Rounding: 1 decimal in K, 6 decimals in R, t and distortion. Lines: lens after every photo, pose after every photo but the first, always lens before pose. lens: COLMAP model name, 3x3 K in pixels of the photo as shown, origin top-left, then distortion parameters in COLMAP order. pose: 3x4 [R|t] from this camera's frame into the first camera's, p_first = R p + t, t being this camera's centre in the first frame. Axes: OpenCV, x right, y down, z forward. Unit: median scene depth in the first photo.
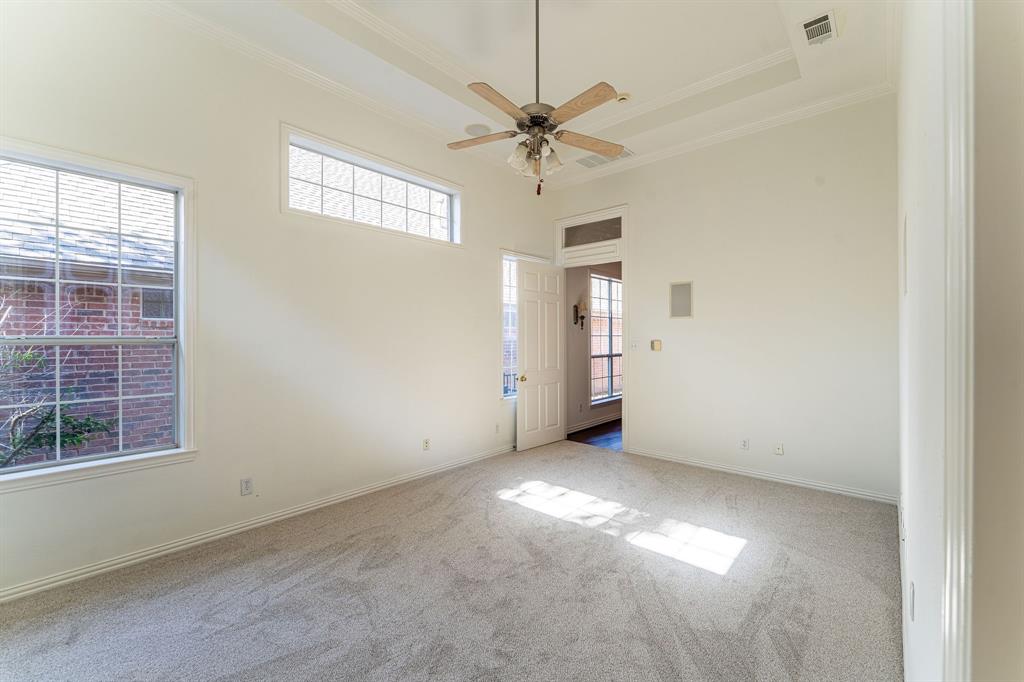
lens RADIAL K [[426.2, 0, 512.8], [0, 426.2, 339.7], [0, 0, 1]] dist [0.000014, 0.000008]
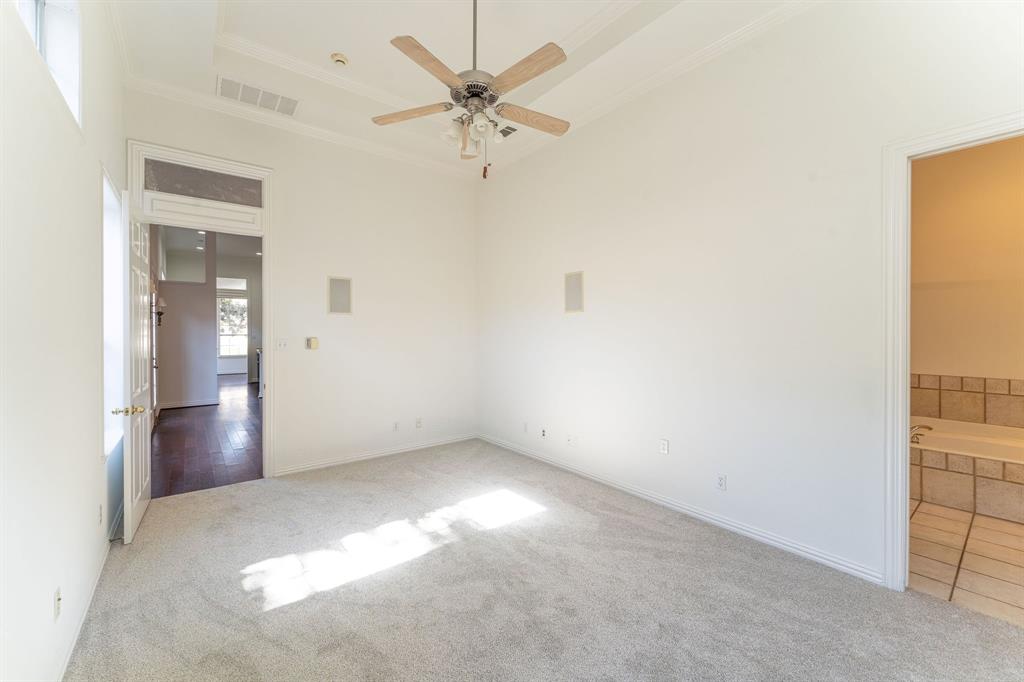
lens RADIAL K [[409.5, 0, 510.7], [0, 409.5, 342.4], [0, 0, 1]] dist [0.000772, -0.000018]
pose [[0.181751, -0.027252, 0.982967, -0.702836], [0.006575, 0.999627, 0.026498, -0.015133], [-0.983323, 0.001647, 0.181862, 0.708550]]
